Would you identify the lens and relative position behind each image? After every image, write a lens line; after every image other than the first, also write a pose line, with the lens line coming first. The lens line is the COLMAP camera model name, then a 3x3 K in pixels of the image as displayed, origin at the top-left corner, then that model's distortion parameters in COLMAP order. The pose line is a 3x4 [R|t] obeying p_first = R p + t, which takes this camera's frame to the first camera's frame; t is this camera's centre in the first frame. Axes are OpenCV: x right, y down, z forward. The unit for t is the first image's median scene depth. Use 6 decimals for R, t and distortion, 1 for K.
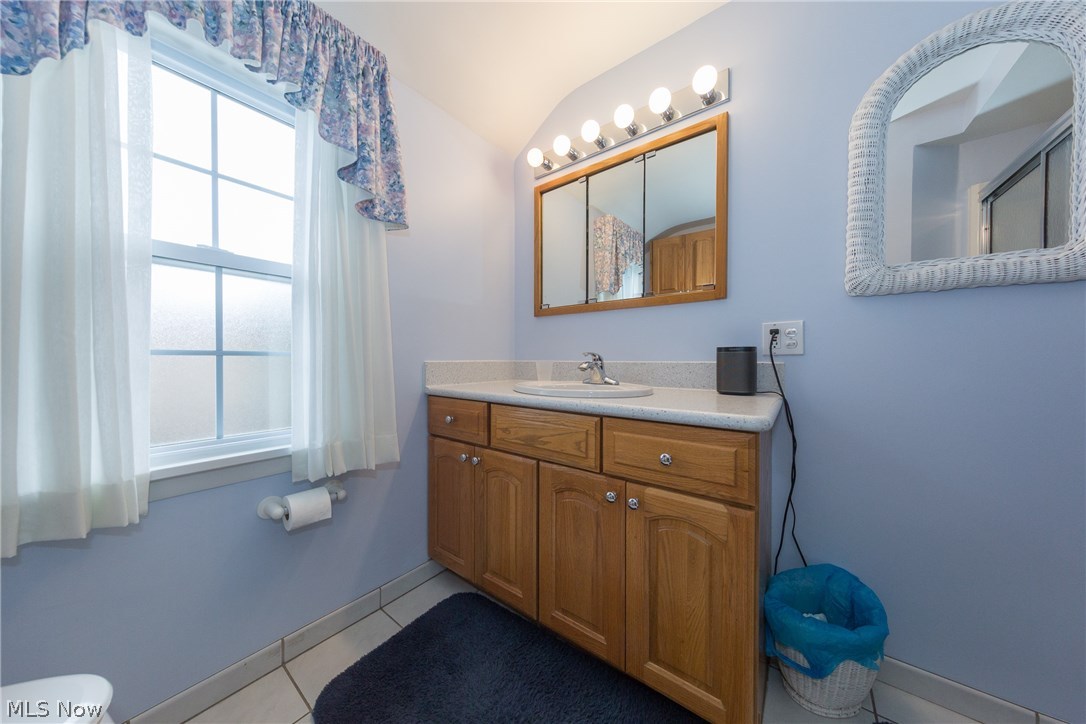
lens RADIAL K [[347.5, 0, 546.5], [0, 347.5, 361.0], [0, 0, 1]] dist [0.006334, -0.000330]
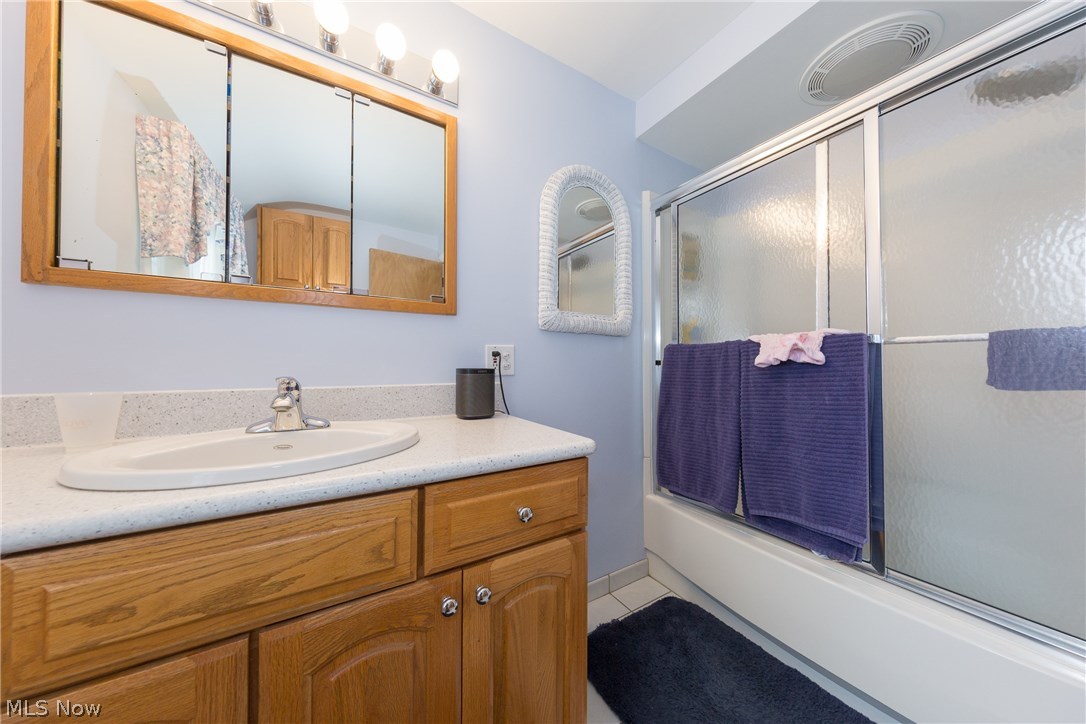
lens RADIAL K [[347.5, 0, 544.8], [0, 347.5, 363.6], [0, 0, 1]] dist [0.006334, -0.000330]
pose [[0.368042, 0.006340, 0.929787, -0.296104], [0.004787, 0.999951, -0.008713, -0.046566], [-0.929797, 0.007658, 0.367994, 0.489266]]
